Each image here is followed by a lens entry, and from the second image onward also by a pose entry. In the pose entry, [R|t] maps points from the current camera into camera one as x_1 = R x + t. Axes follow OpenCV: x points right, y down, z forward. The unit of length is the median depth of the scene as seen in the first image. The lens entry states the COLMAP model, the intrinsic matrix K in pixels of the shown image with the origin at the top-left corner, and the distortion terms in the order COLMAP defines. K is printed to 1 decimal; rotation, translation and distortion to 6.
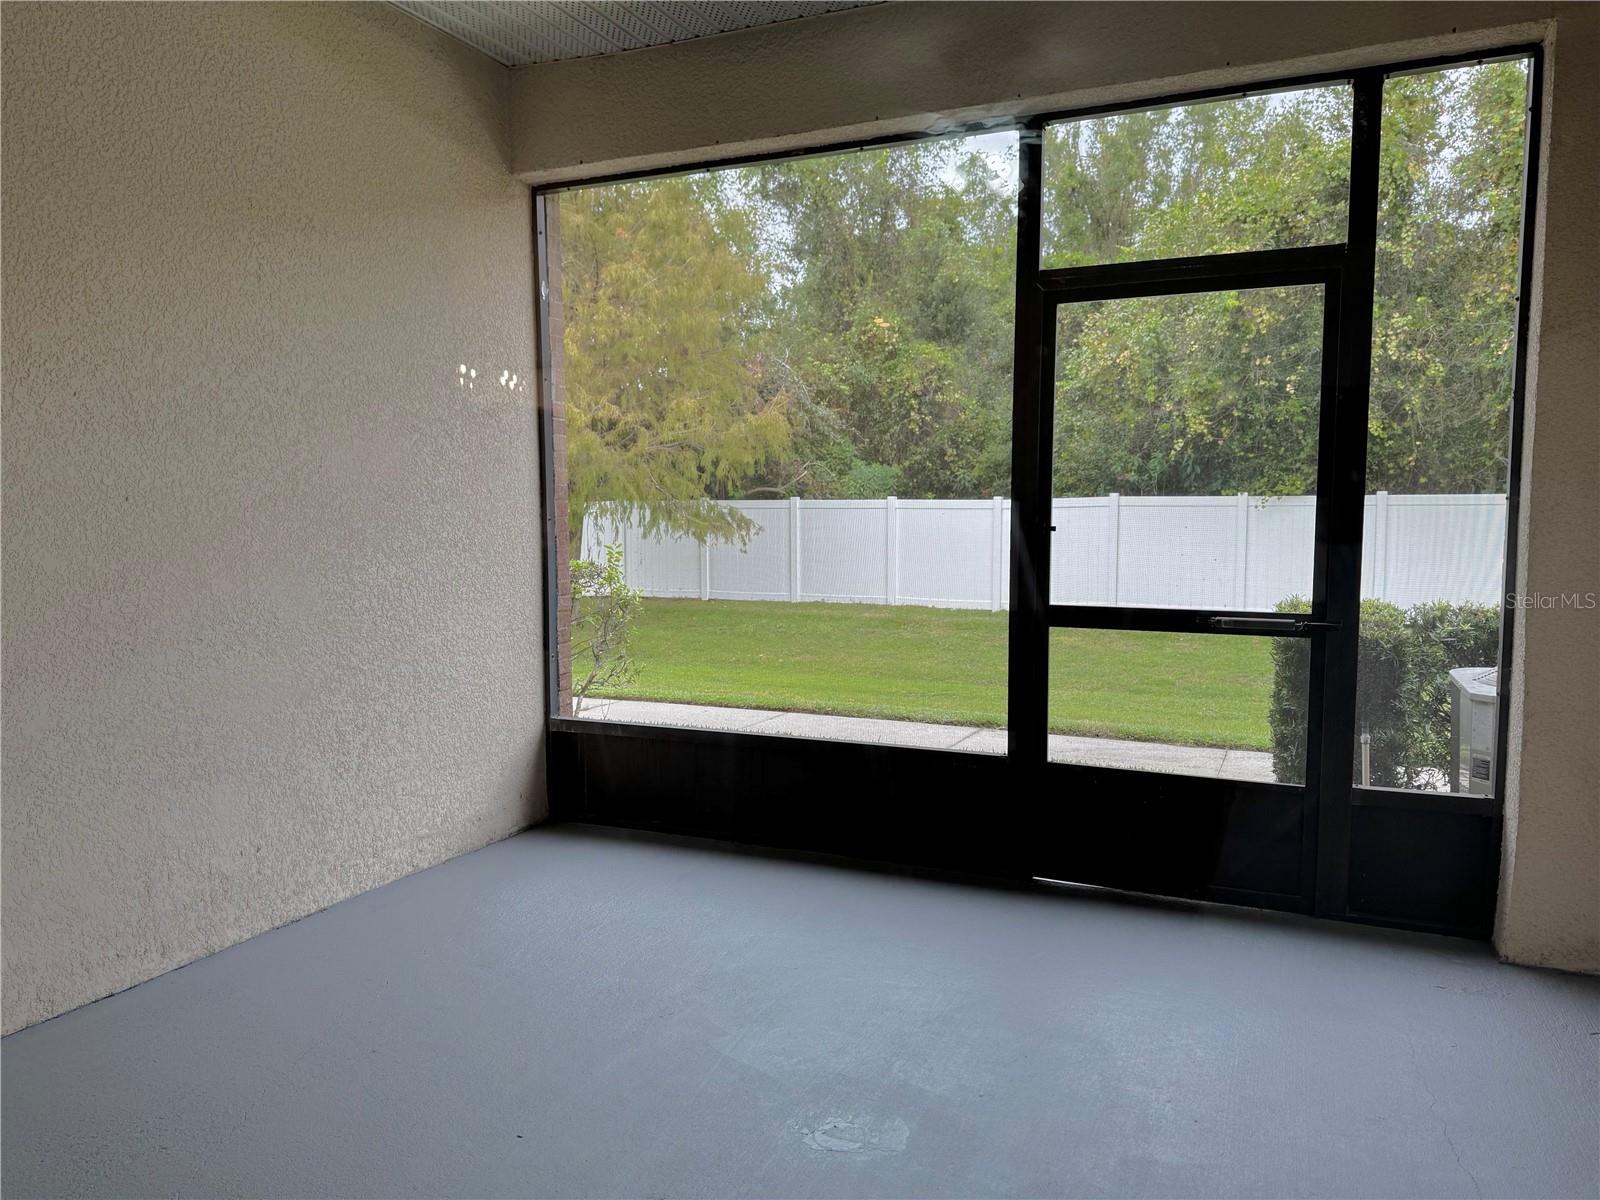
lens RADIAL K [[1120.6, 0, 799.9], [0, 1120.6, 604.6], [0, 0, 1]] dist [0.040941, -0.043475]
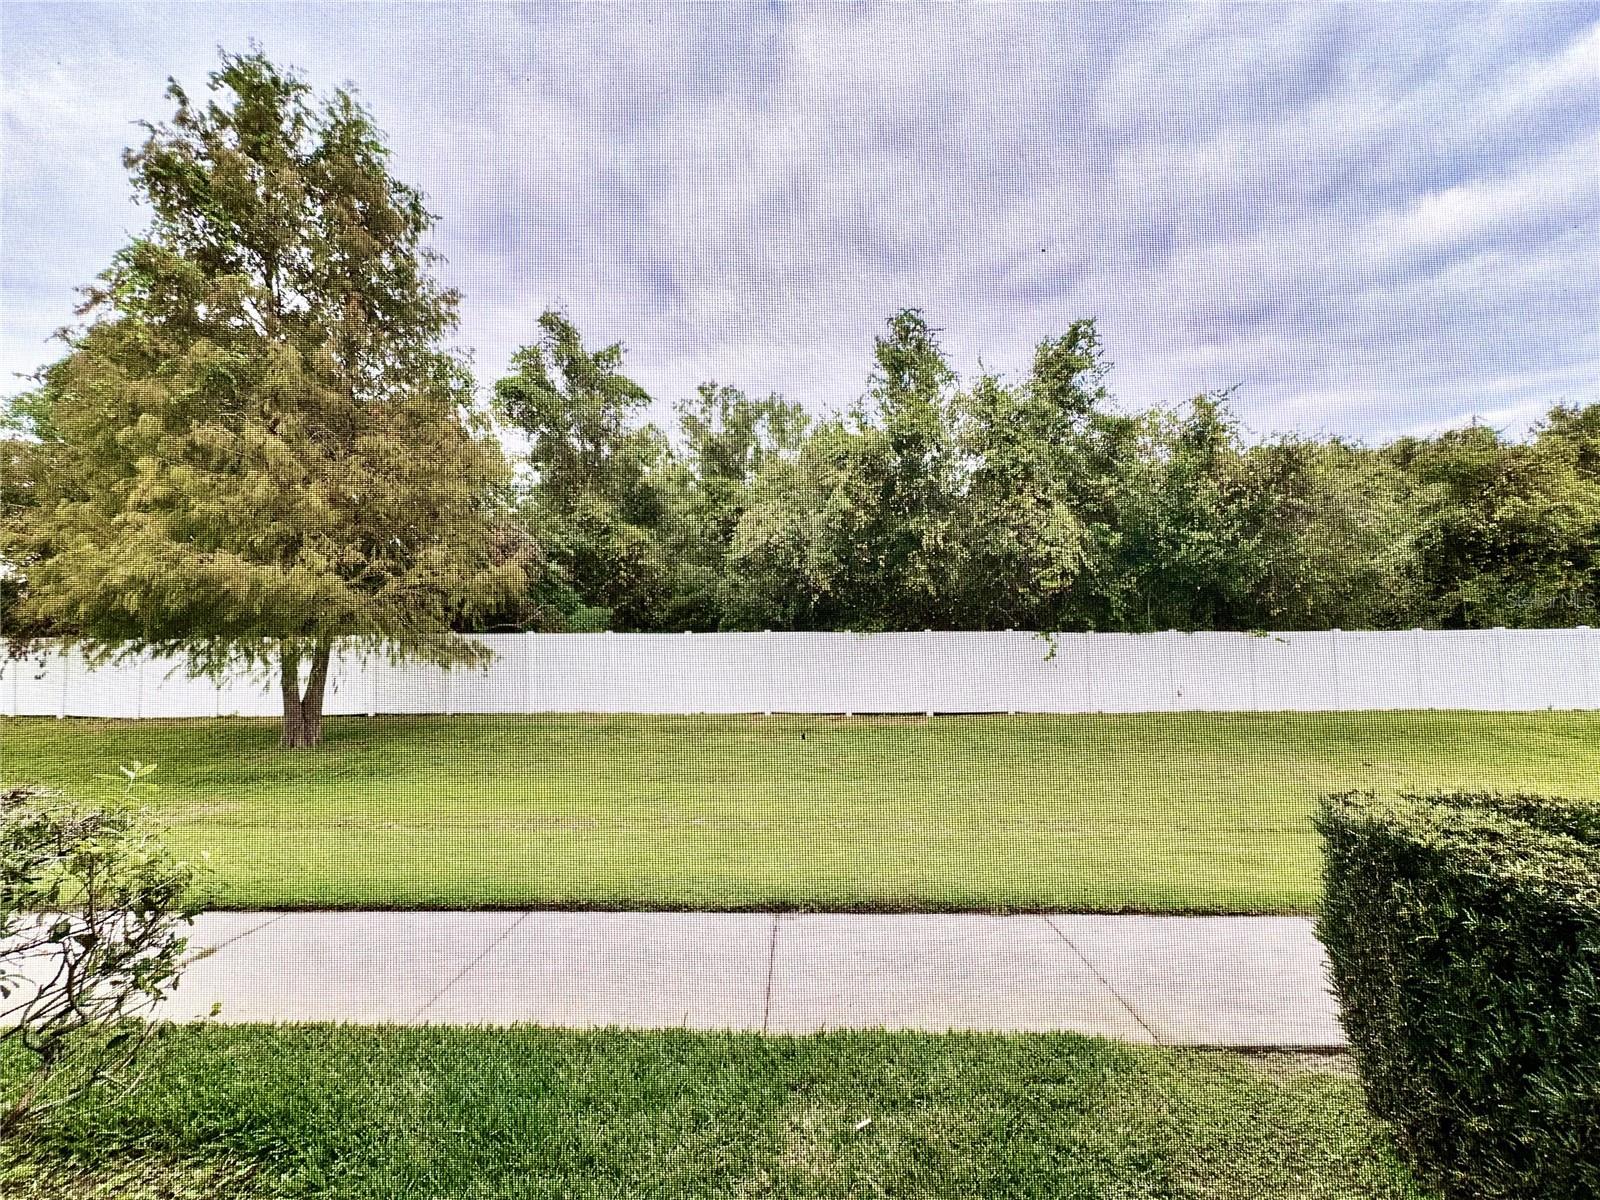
lens RADIAL K [[638.6, 0, 811.0], [0, 638.6, 606.0], [0, 0, 1]] dist [-0.003459, 0.000318]
pose [[0.914981, 0.016035, 0.403177, -0.005886], [0.035563, 0.992117, -0.120167, -0.026108], [-0.401926, 0.124289, 0.907198, 0.207152]]
